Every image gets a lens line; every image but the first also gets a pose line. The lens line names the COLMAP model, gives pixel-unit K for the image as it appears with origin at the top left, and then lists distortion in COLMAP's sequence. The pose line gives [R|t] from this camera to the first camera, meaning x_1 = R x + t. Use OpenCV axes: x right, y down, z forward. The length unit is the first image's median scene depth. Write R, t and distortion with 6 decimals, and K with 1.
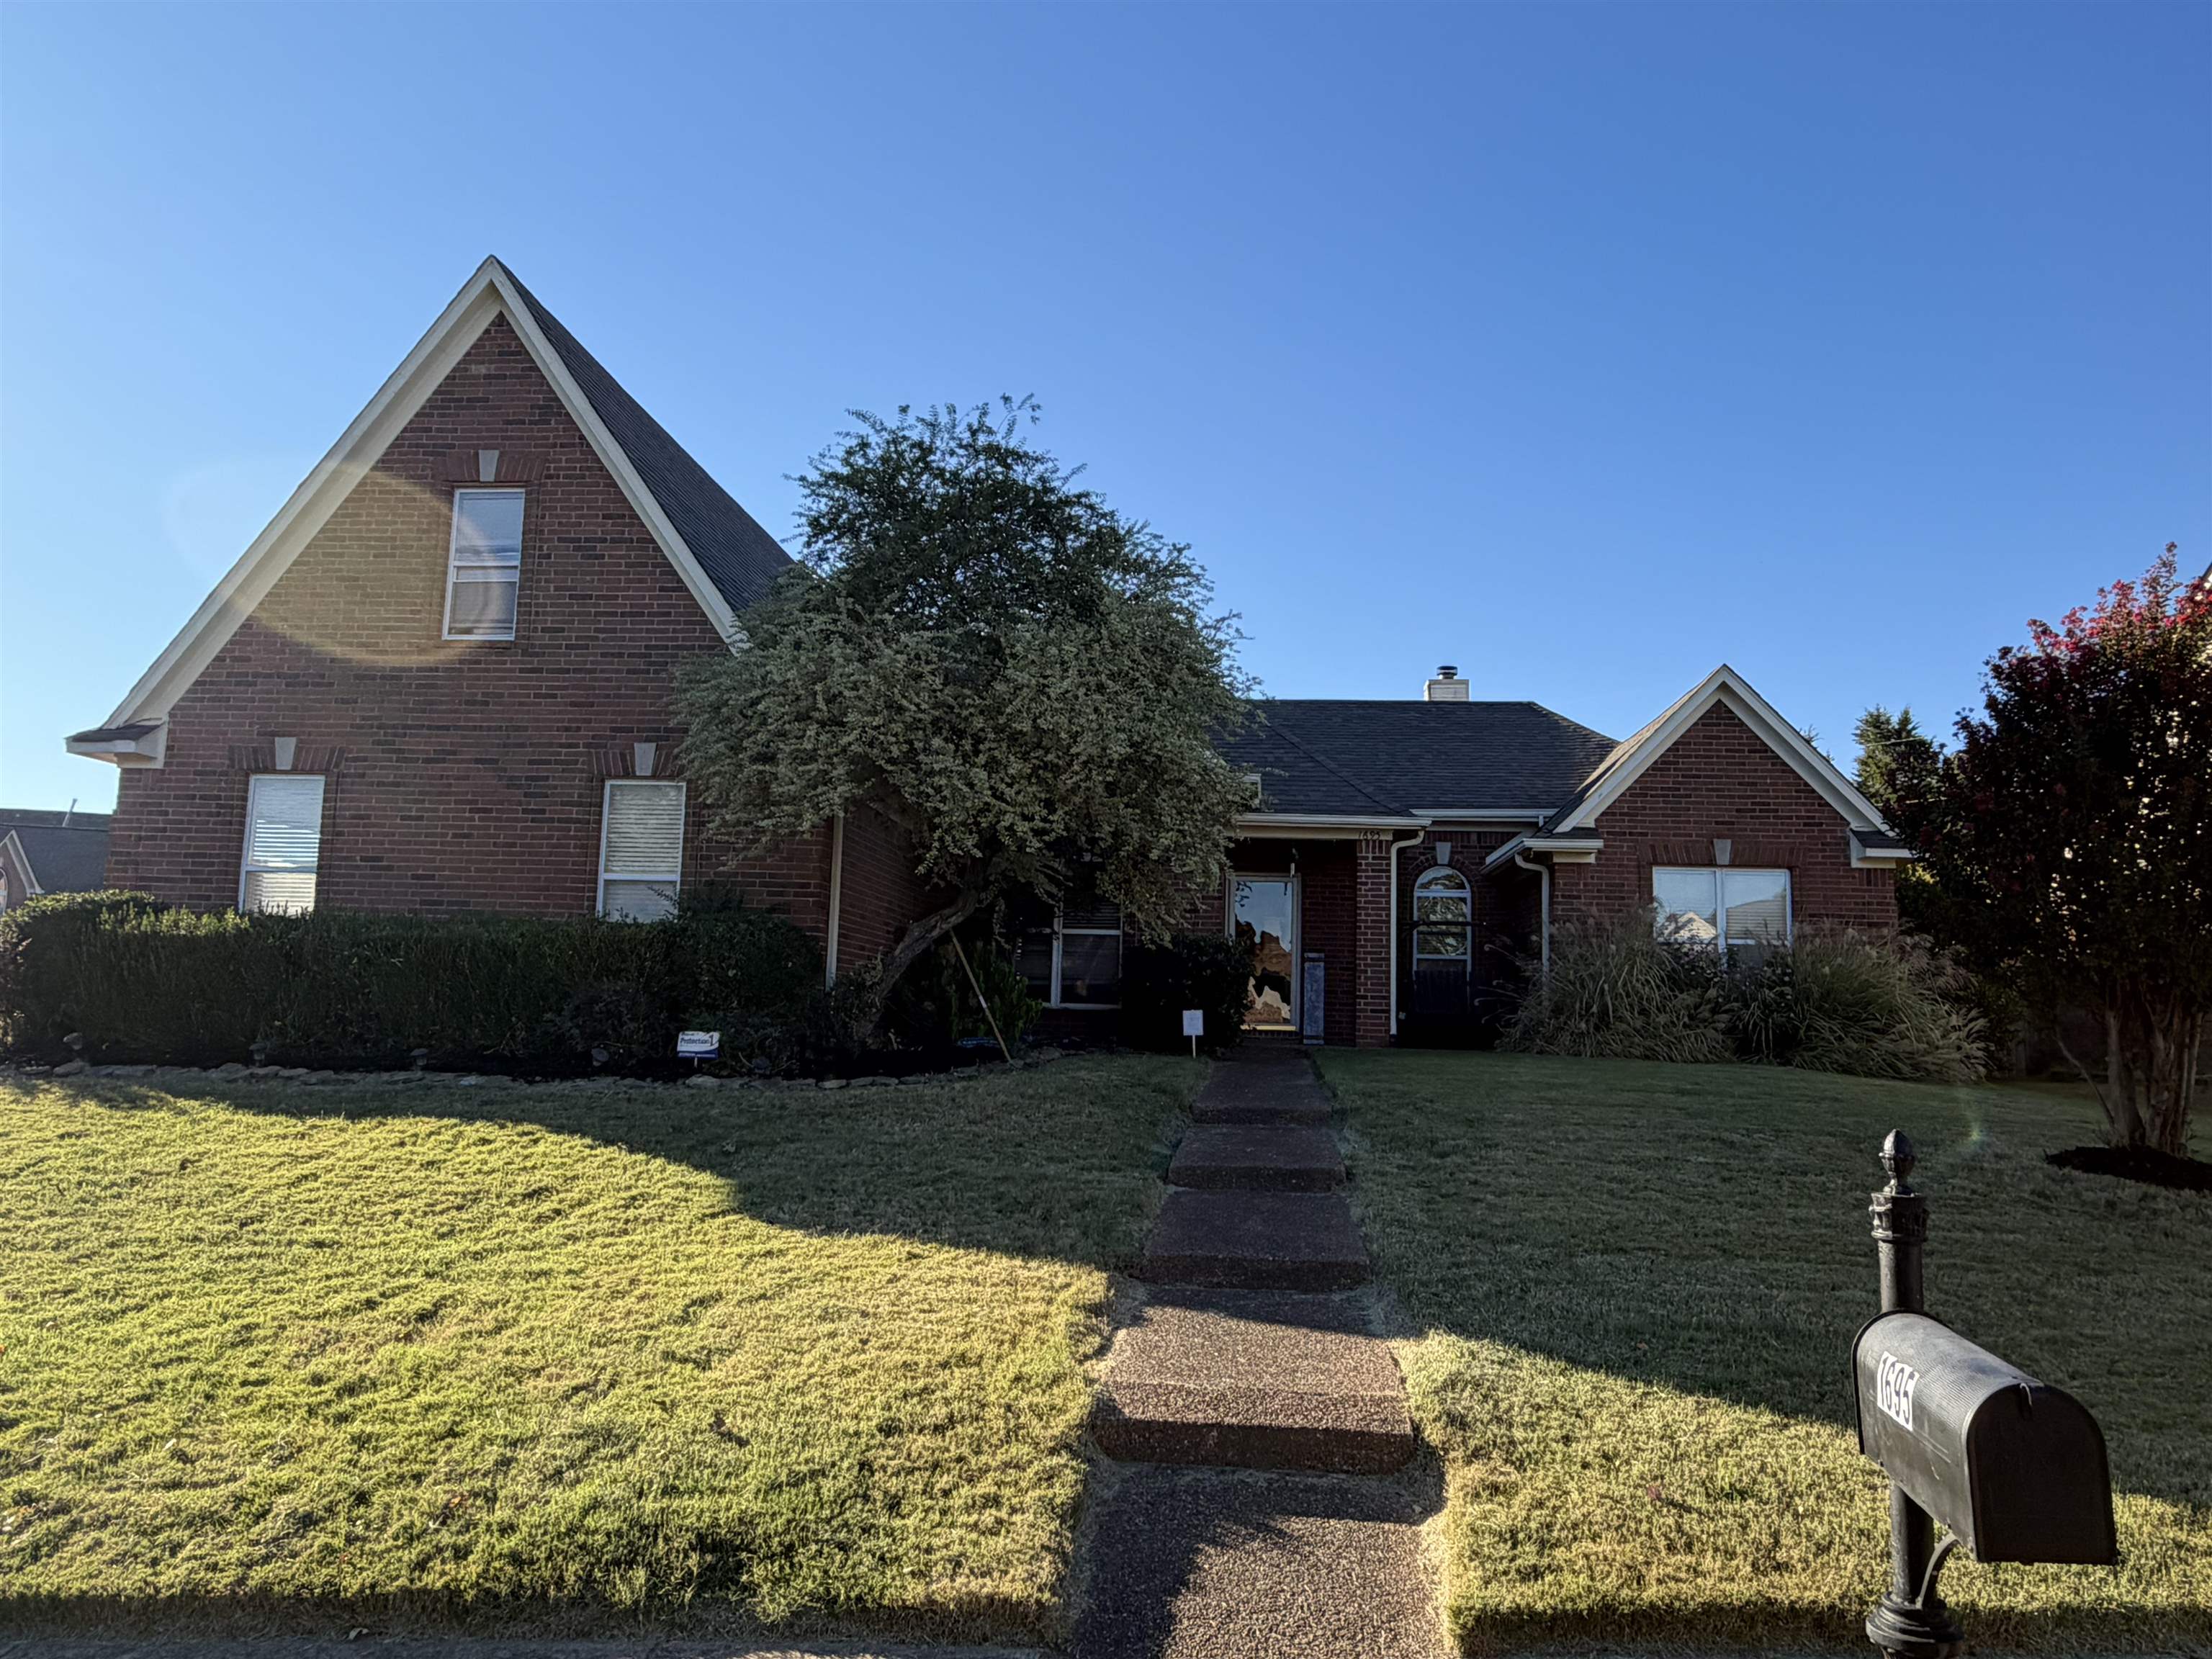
lens RADIAL K [[1513.7, 0, 1106.0], [0, 1513.7, 829.5], [0, 0, 1]] dist [0.002329, -0.000356]
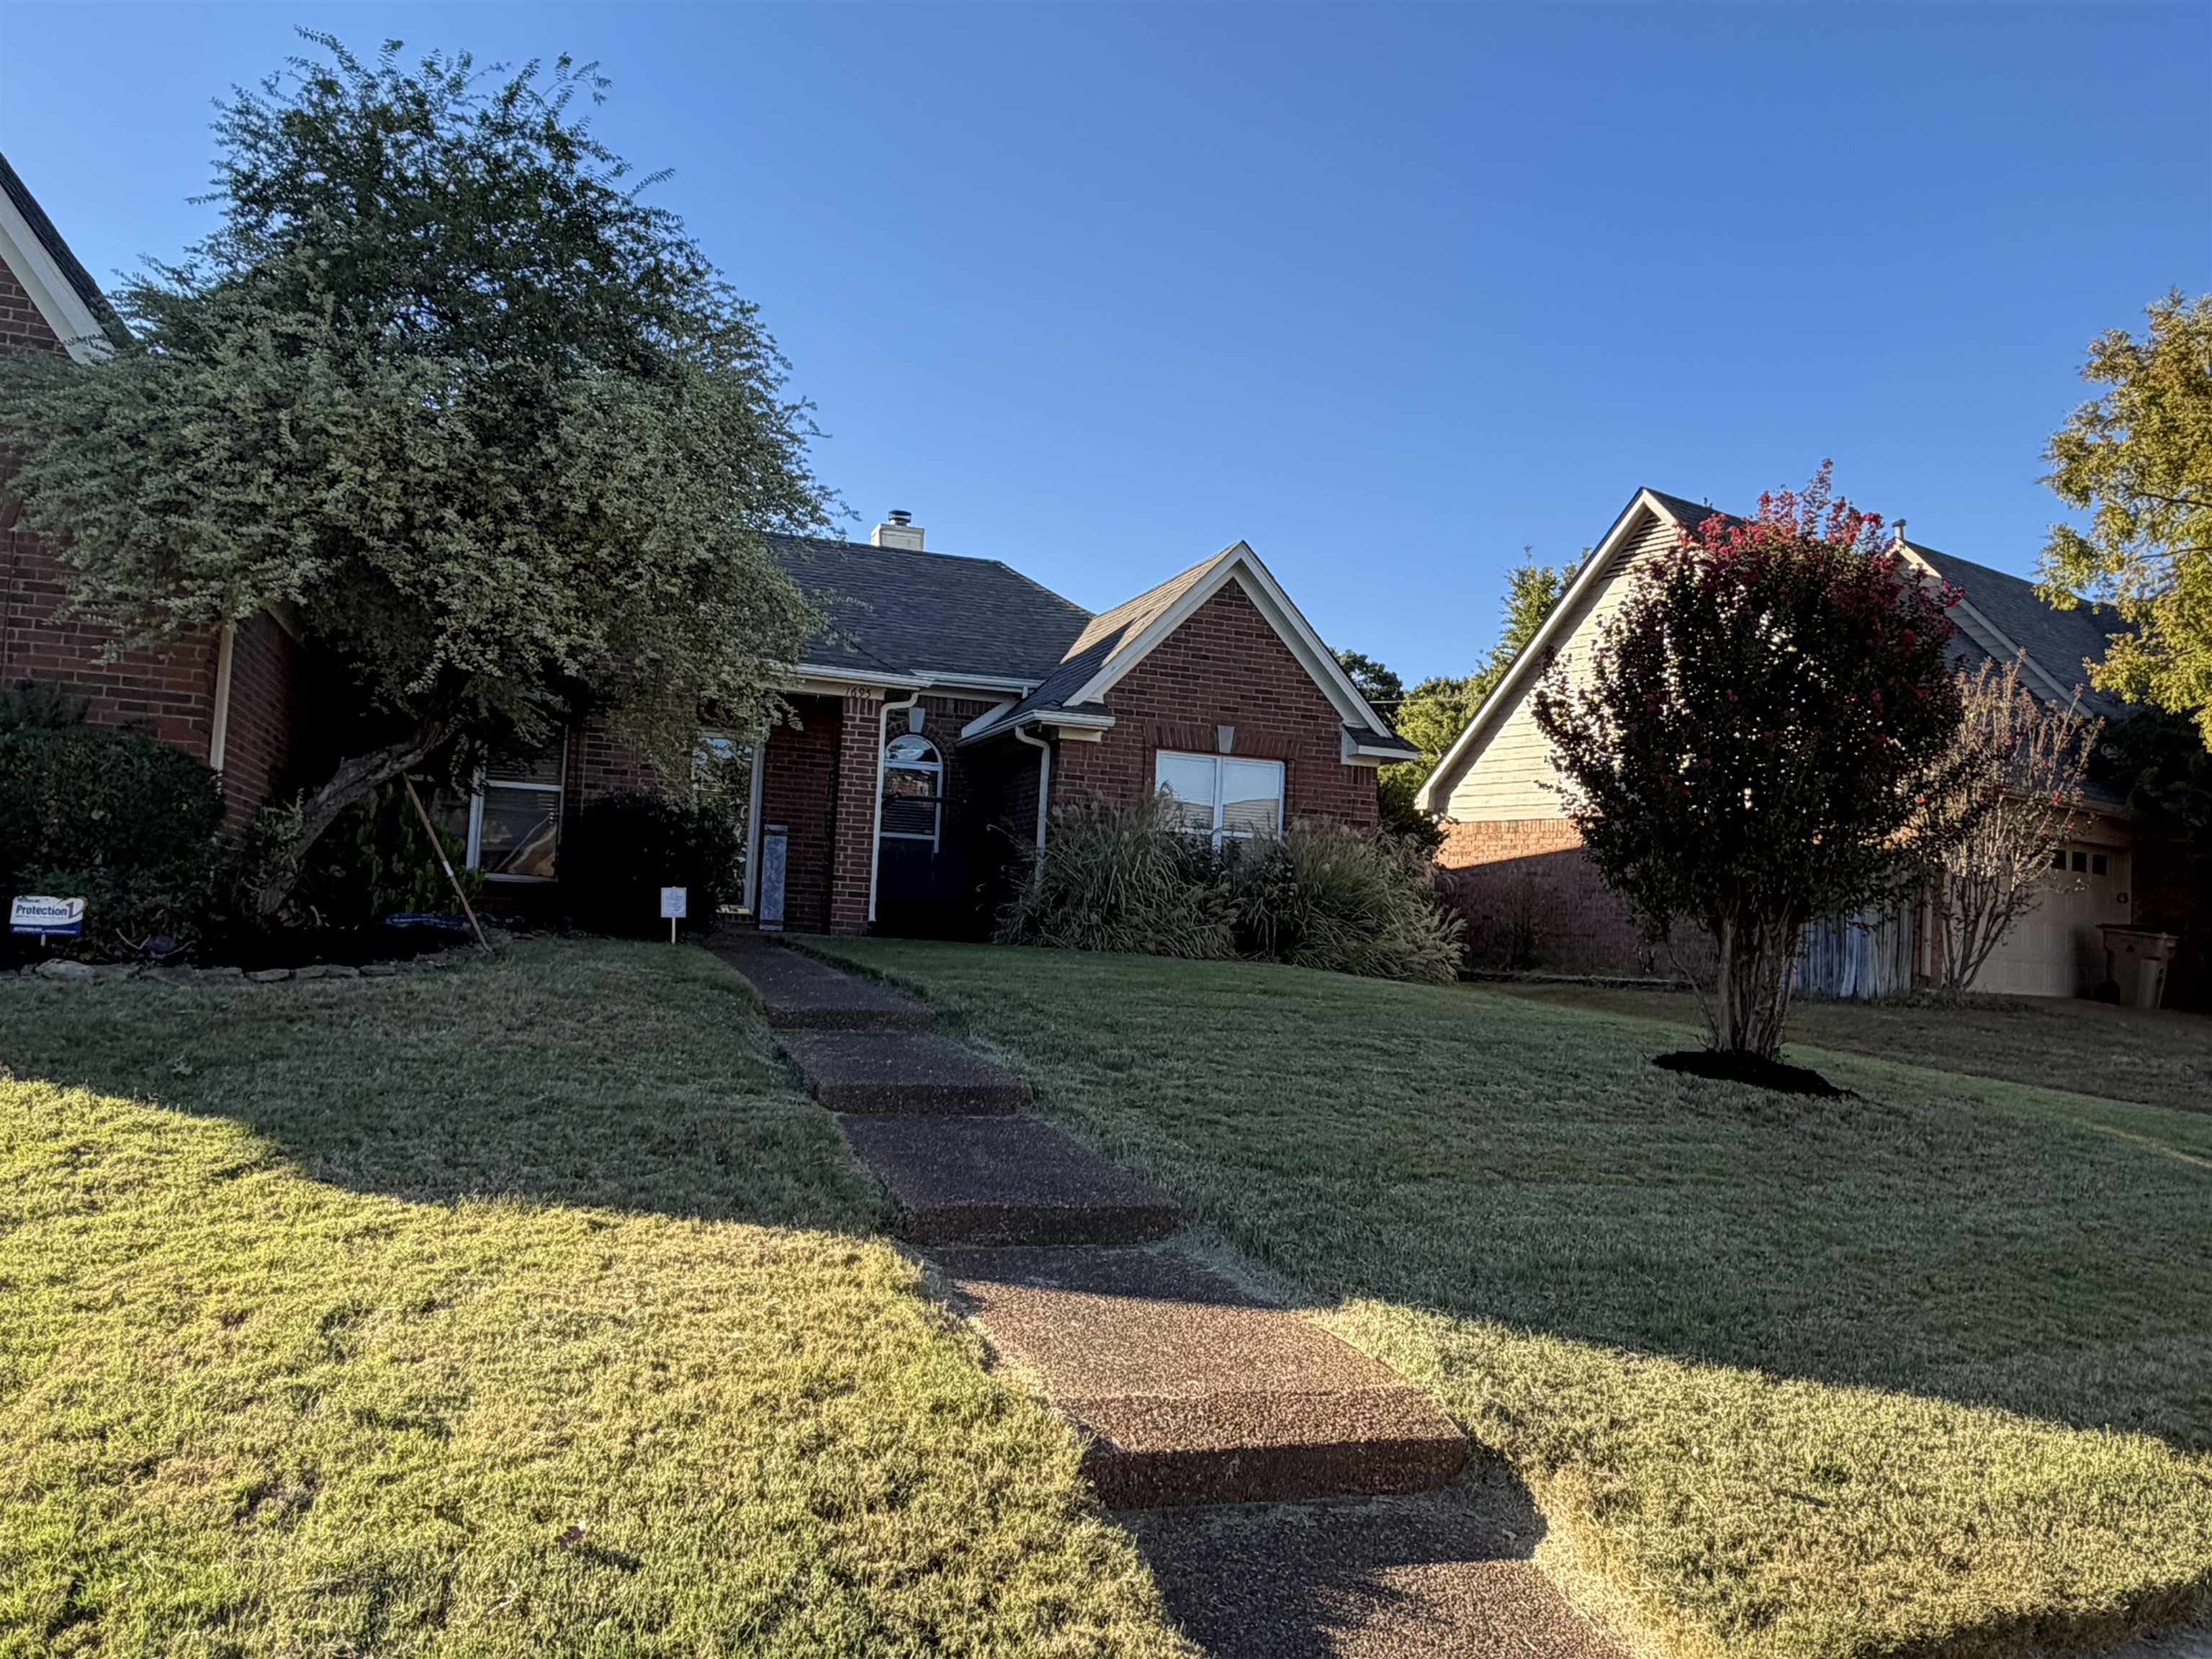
lens RADIAL K [[1654.4, 0, 1073.9], [0, 1654.4, 823.1], [0, 0, 1]] dist [0.000810, 0.001177]
pose [[0.916692, 0.047220, 0.396796, -0.115338], [-0.077604, 0.995125, 0.060861, 0.014738], [-0.391987, -0.086584, 0.915887, 0.106724]]
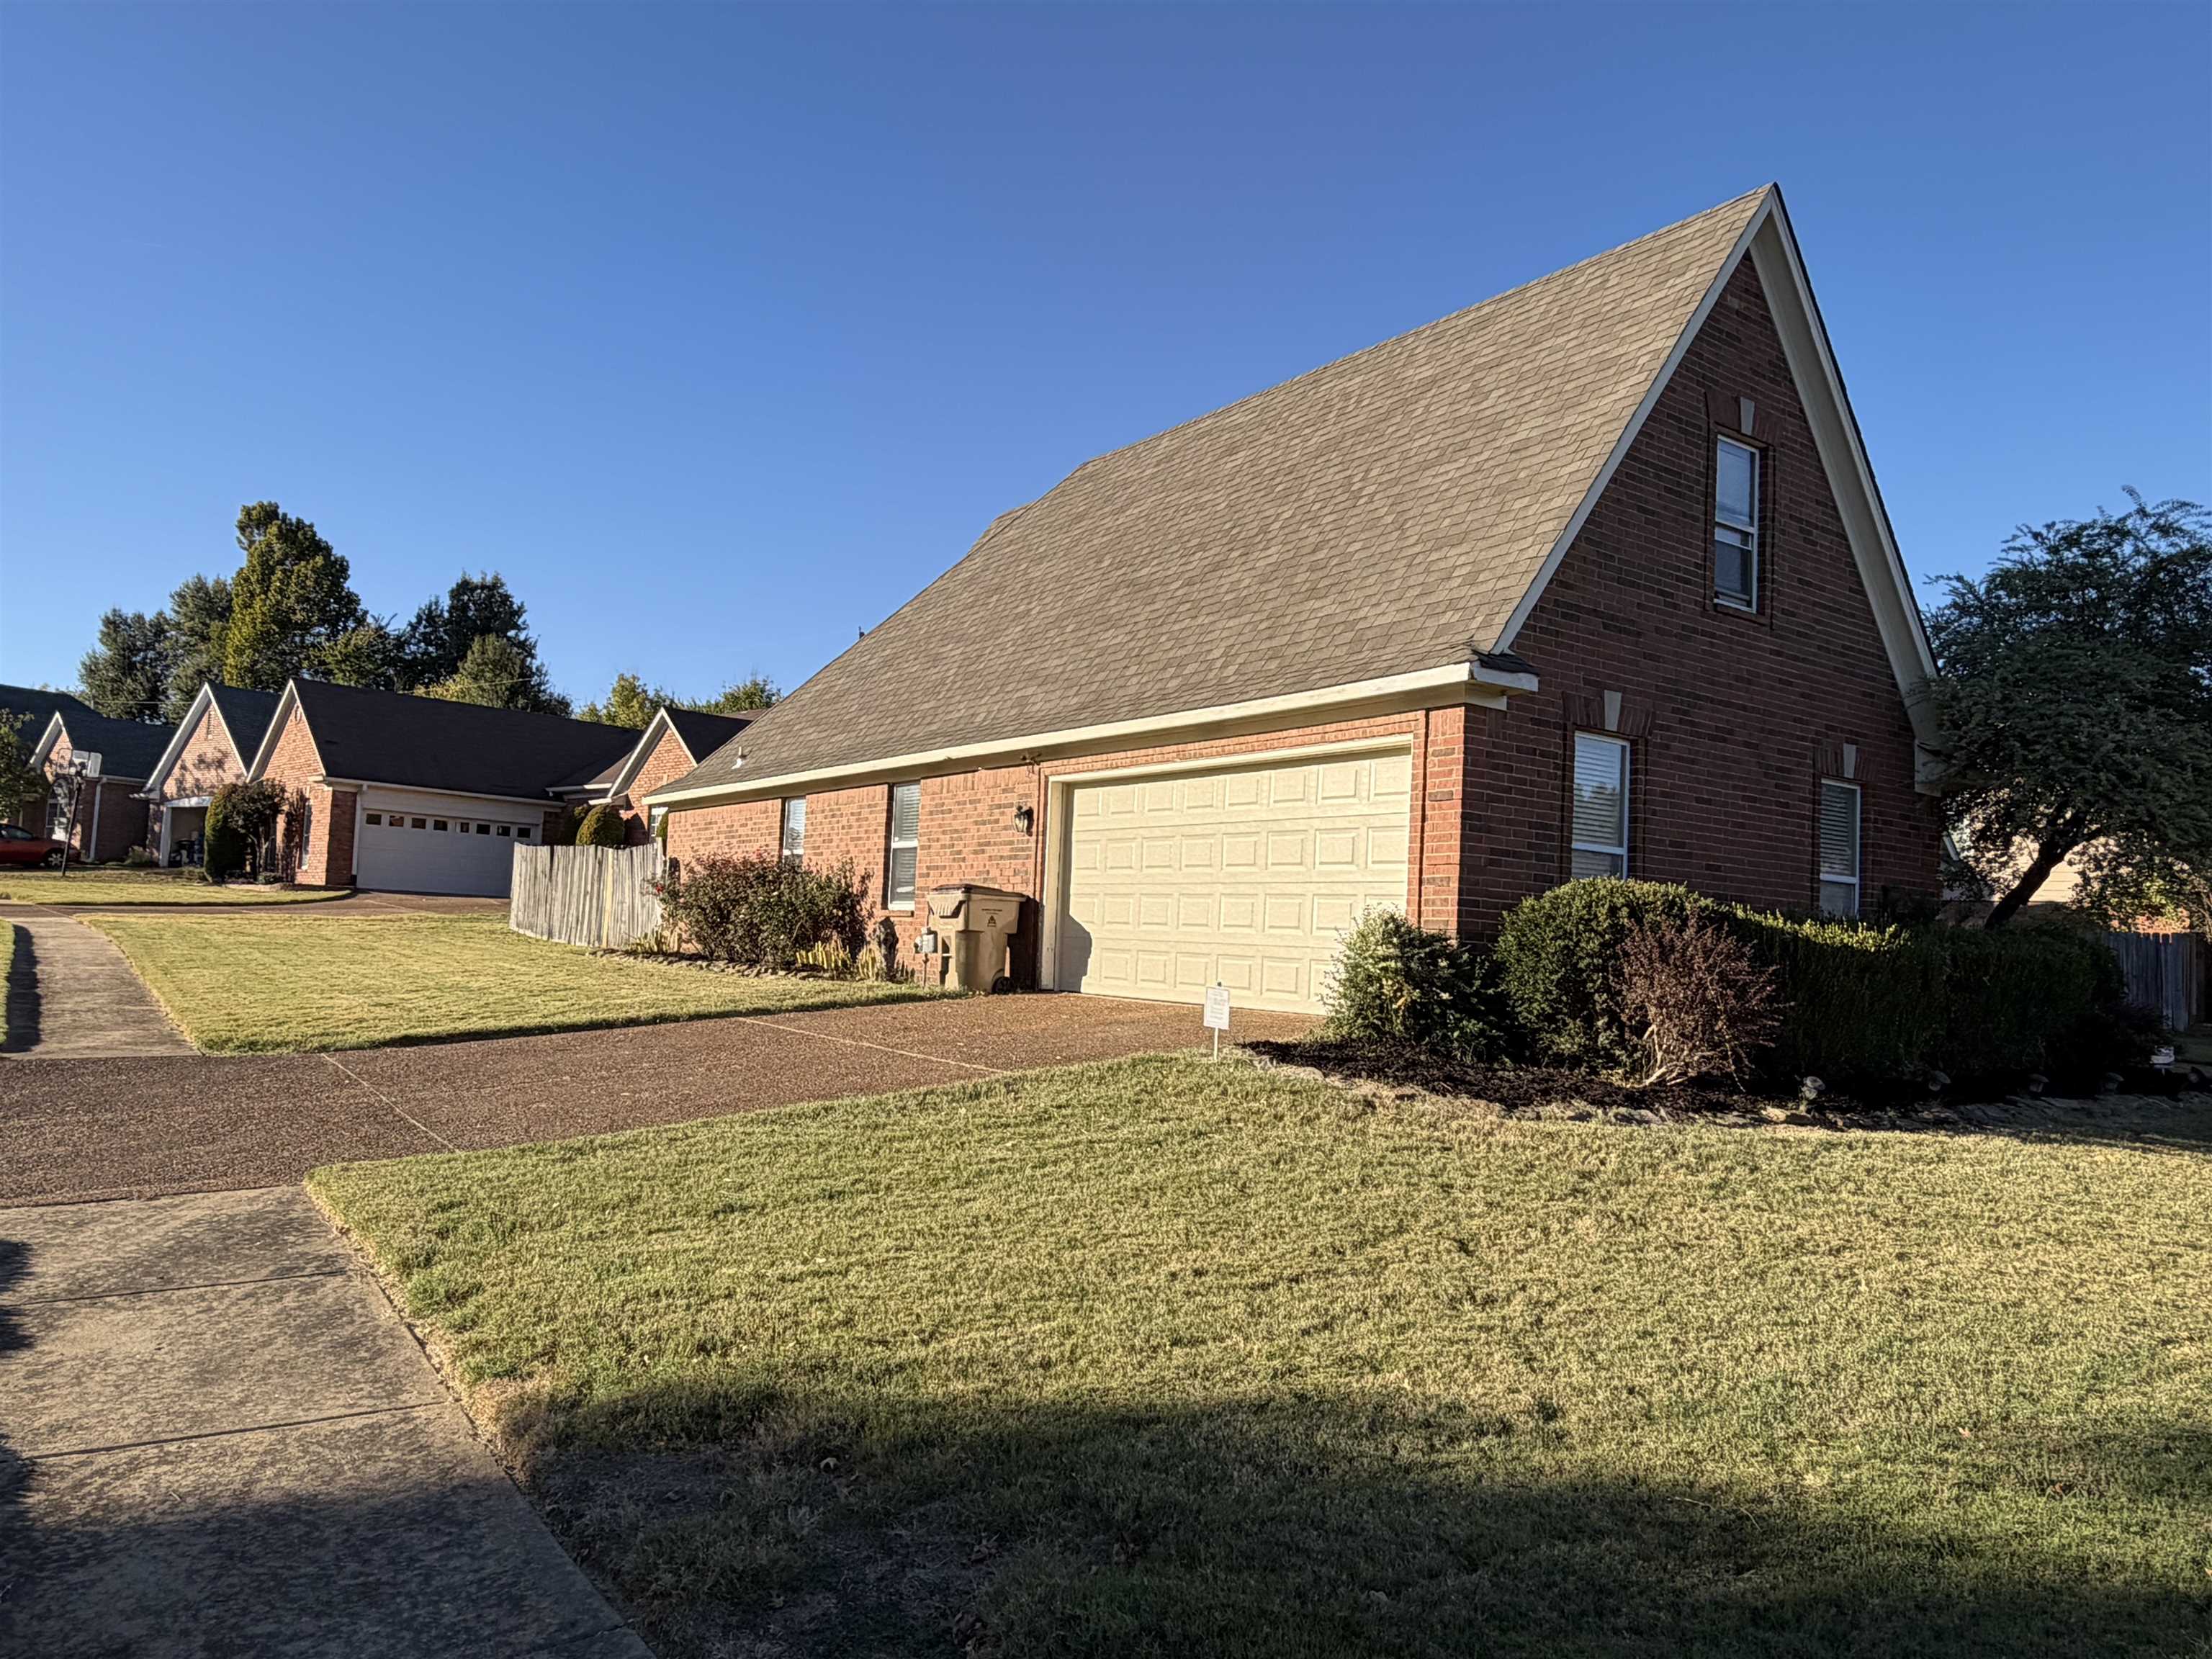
lens RADIAL K [[1513.7, 0, 1106.0], [0, 1513.7, 829.5], [0, 0, 1]] dist [0.002329, -0.000356]
pose [[0.765460, 0.060524, 0.640631, -1.237245], [-0.109851, 0.993243, 0.037420, 0.013657], [-0.634038, -0.099017, 0.766937, 0.511458]]
